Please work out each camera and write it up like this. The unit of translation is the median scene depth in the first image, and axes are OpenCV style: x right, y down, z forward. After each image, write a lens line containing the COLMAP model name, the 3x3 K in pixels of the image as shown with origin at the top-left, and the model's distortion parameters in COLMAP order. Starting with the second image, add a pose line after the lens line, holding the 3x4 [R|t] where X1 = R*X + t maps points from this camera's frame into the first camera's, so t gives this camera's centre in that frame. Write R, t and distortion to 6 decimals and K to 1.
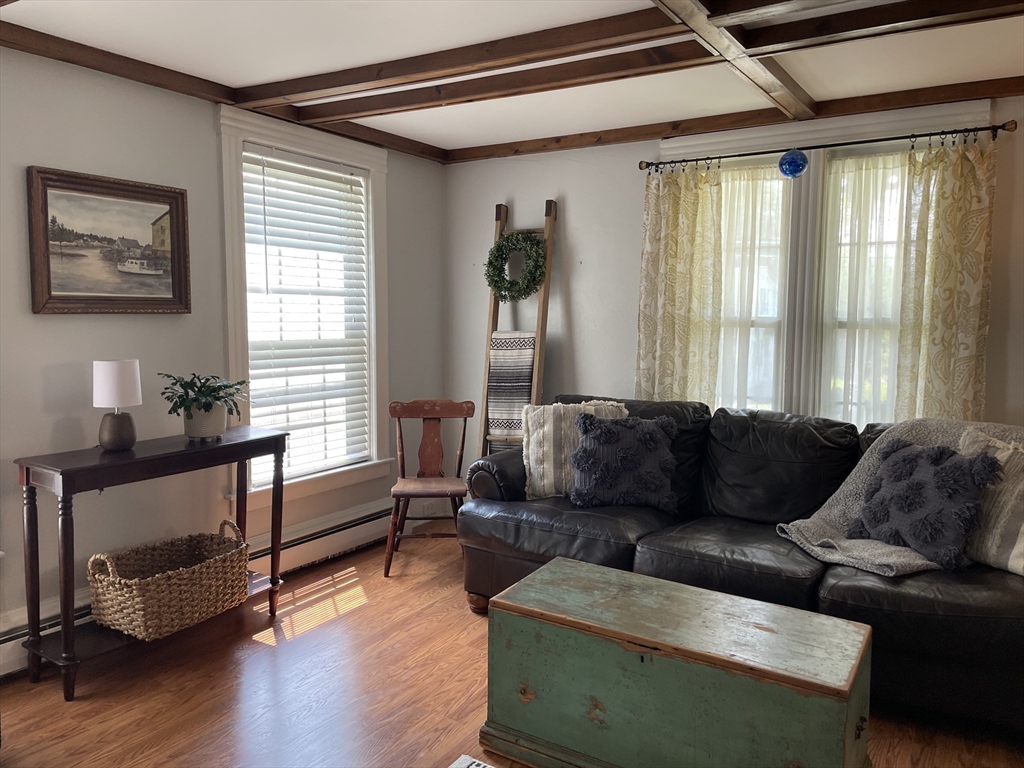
lens RADIAL K [[777.7, 0, 511.7], [0, 777.7, 379.3], [0, 0, 1]] dist [0.059715, -0.061727]
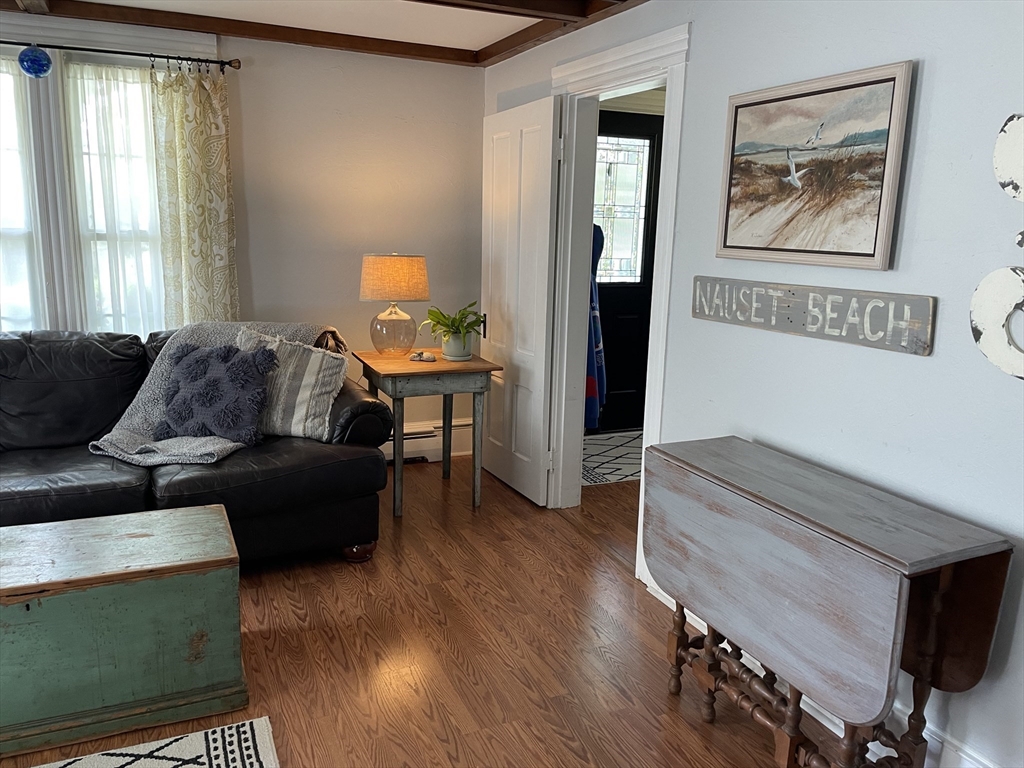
lens RADIAL K [[777.7, 0, 513.6], [0, 777.7, 381.9], [0, 0, 1]] dist [0.059715, -0.061727]
pose [[0.549486, -0.157582, 0.820508, -0.166049], [0.052324, 0.986615, 0.154443, -0.017433], [-0.833863, -0.041932, 0.550377, 0.002207]]
